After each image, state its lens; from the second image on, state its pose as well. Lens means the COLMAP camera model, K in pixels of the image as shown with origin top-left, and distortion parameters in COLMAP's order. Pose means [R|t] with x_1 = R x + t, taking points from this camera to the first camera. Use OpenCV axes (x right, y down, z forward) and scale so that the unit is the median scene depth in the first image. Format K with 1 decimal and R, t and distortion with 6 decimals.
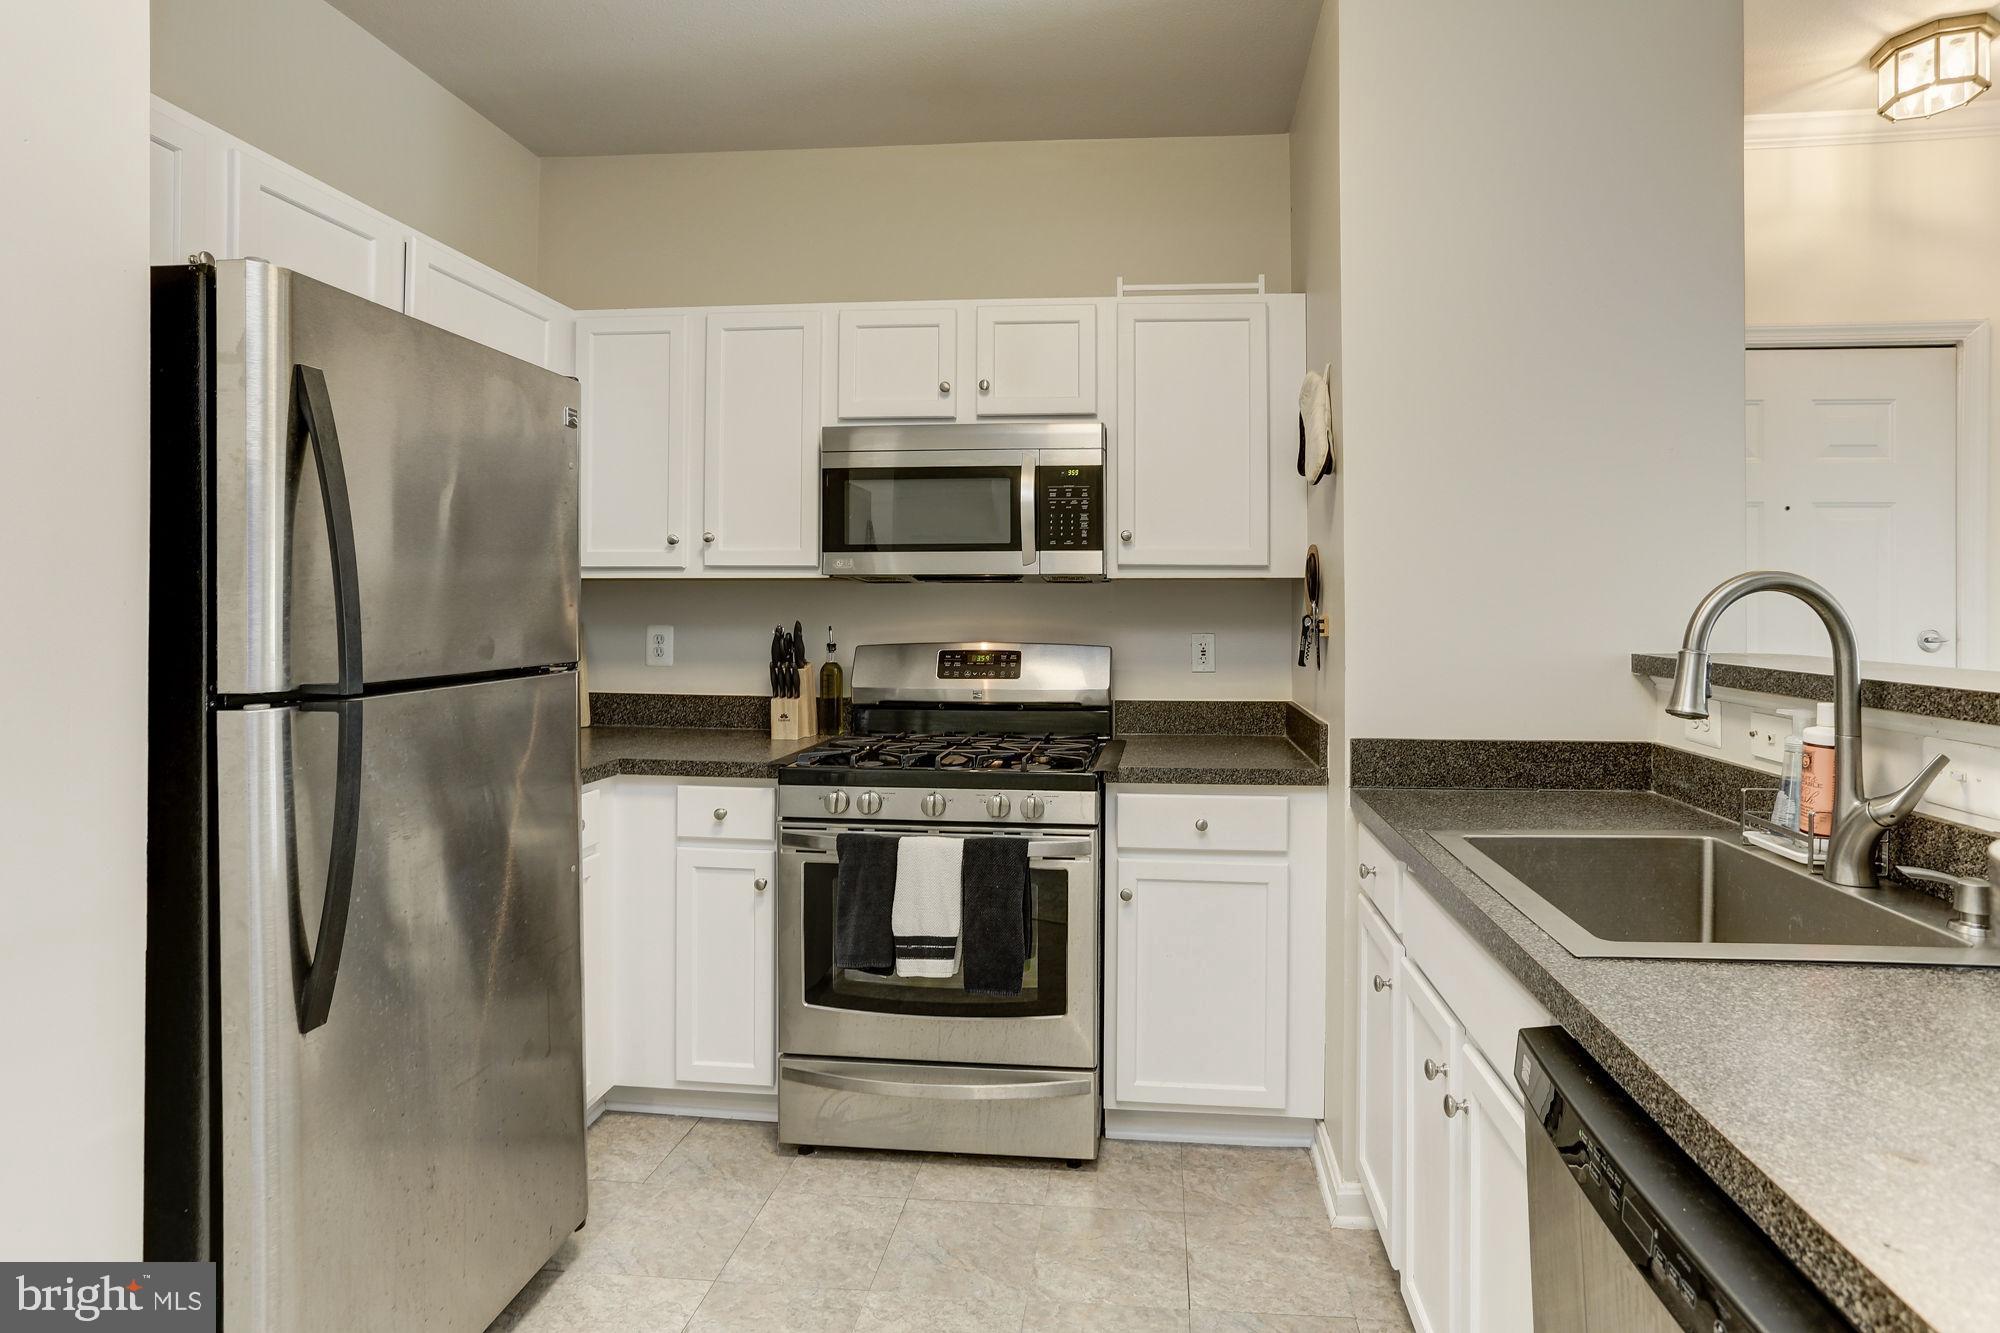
lens RADIAL K [[987.2, 0, 1042.8], [0, 987.2, 602.9], [0, 0, 1]] dist [-0.045515, 0.029470]
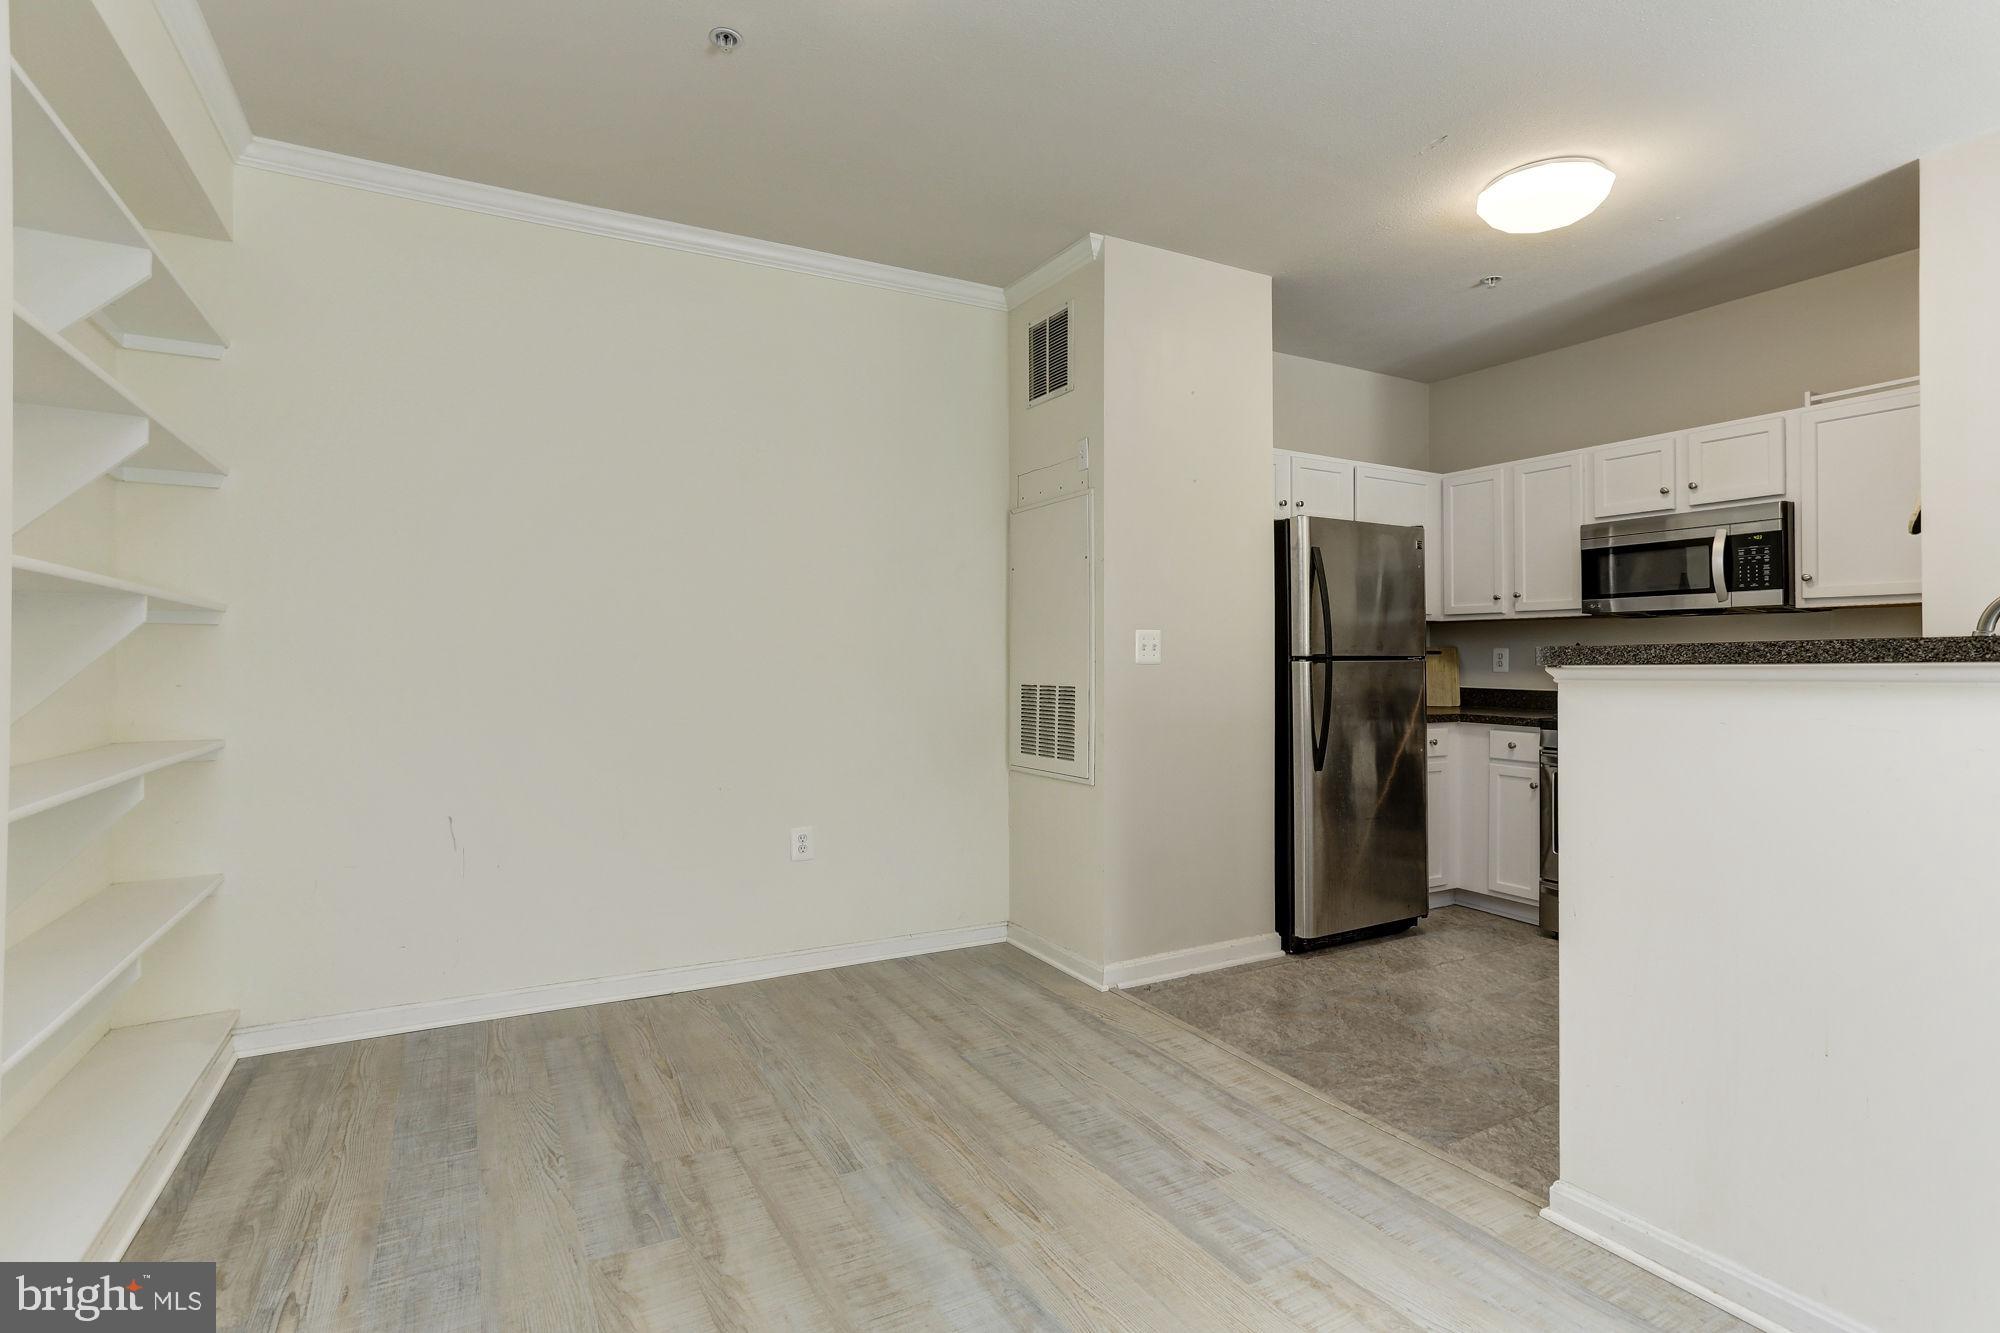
lens RADIAL K [[987.2, 0, 1002.0], [0, 987.2, 645.5], [0, 0, 1]] dist [-0.045515, 0.029470]
pose [[0.552273, -0.012676, -0.833567, 0.694450], [-0.000457, 0.999880, -0.015508, 0.058894], [0.833663, 0.008946, 0.552200, -0.833903]]
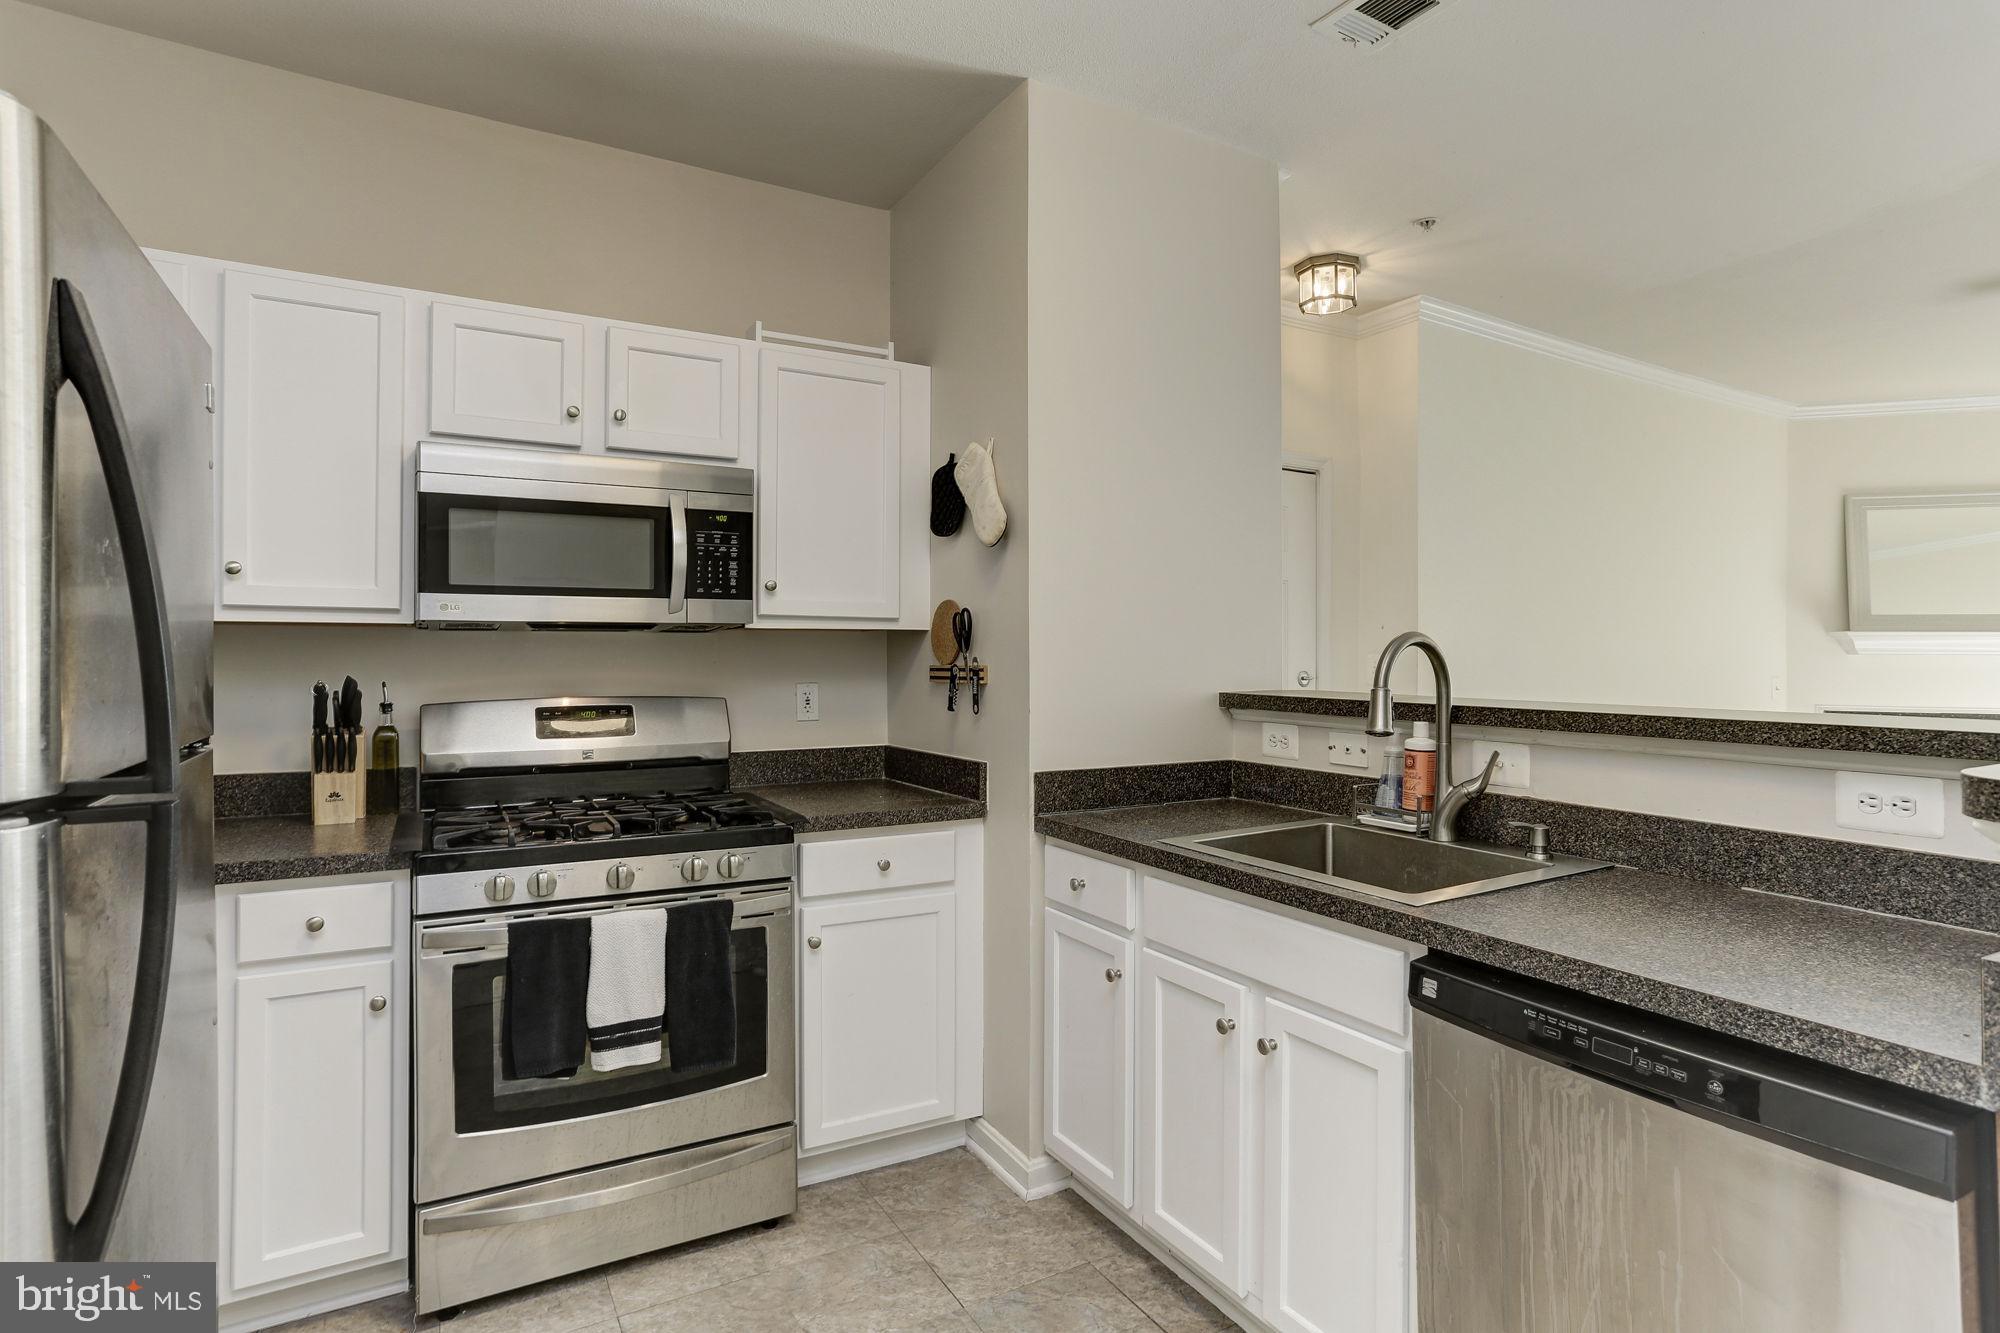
lens RADIAL K [[987.2, 0, 955.0], [0, 987.2, 660.8], [0, 0, 1]] dist [-0.045515, 0.029470]
pose [[0.839046, -0.005179, 0.544037, -0.341860], [0.000009, 0.999955, 0.009504, -0.002208], [-0.544061, -0.007969, 0.839008, 0.078802]]
